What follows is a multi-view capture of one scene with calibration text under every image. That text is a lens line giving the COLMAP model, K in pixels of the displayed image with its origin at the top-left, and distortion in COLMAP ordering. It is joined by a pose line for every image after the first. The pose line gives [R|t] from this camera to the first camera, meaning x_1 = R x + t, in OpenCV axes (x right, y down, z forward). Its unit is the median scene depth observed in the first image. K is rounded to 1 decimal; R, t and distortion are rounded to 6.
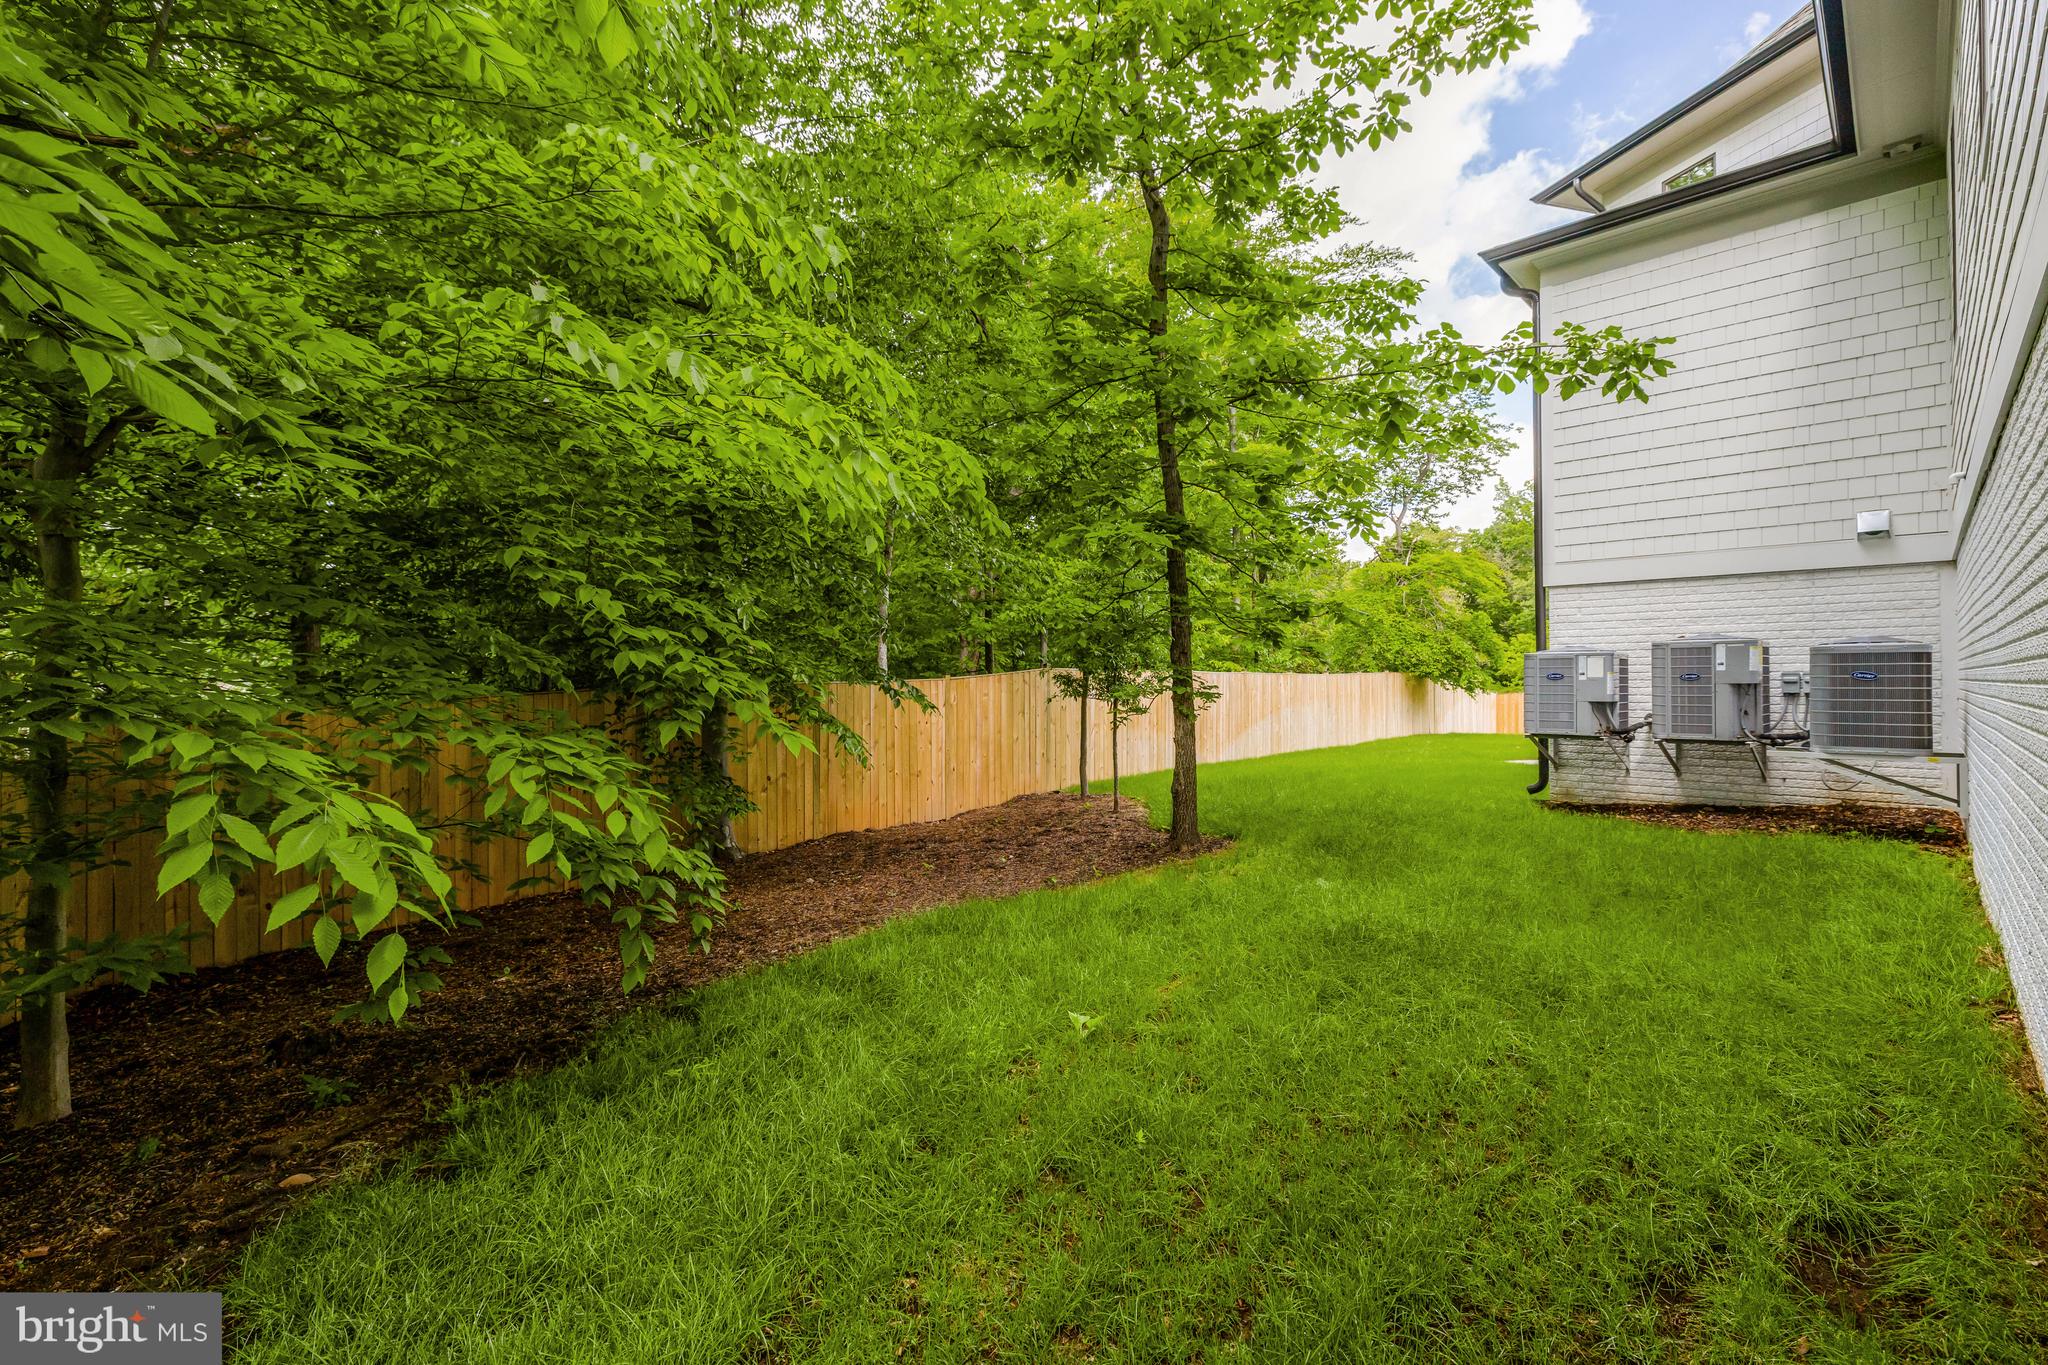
lens RADIAL K [[937.6, 0, 1024.0], [0, 937.6, 682.5], [0, 0, 1]] dist [-0.000118, -0.000006]
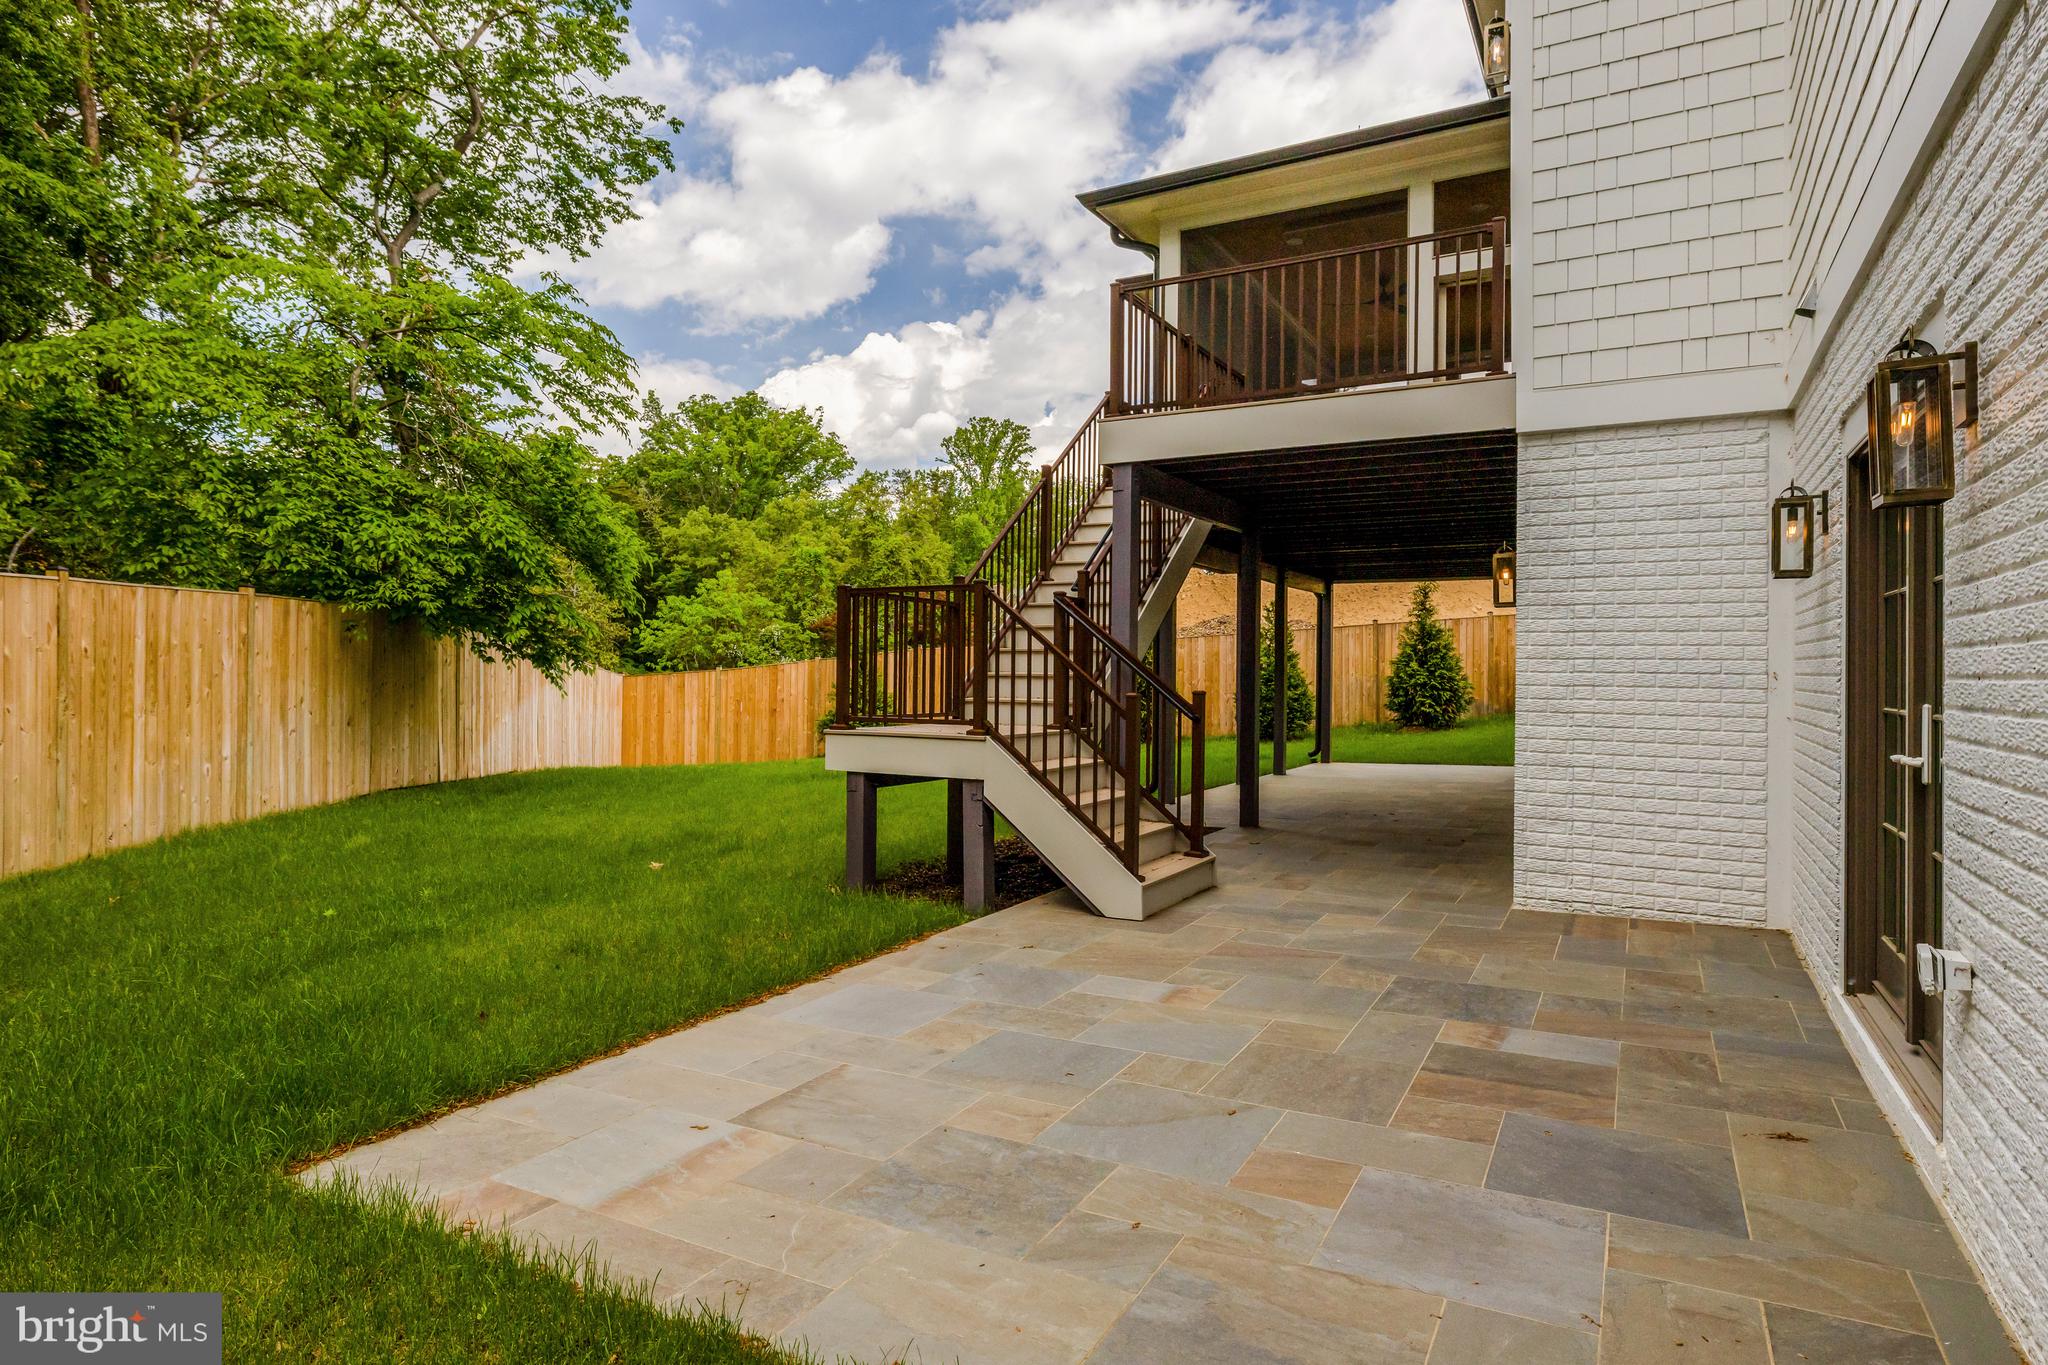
lens RADIAL K [[1129.4, 0, 1024.0], [0, 1129.4, 682.5], [0, 0, 1]] dist [-0.001097, -0.000067]
pose [[0.702352, 0.011115, 0.711743, 0.232026], [-0.022542, 0.999724, 0.006631, 0.007213], [-0.711472, -0.020701, 0.702409, 0.438496]]
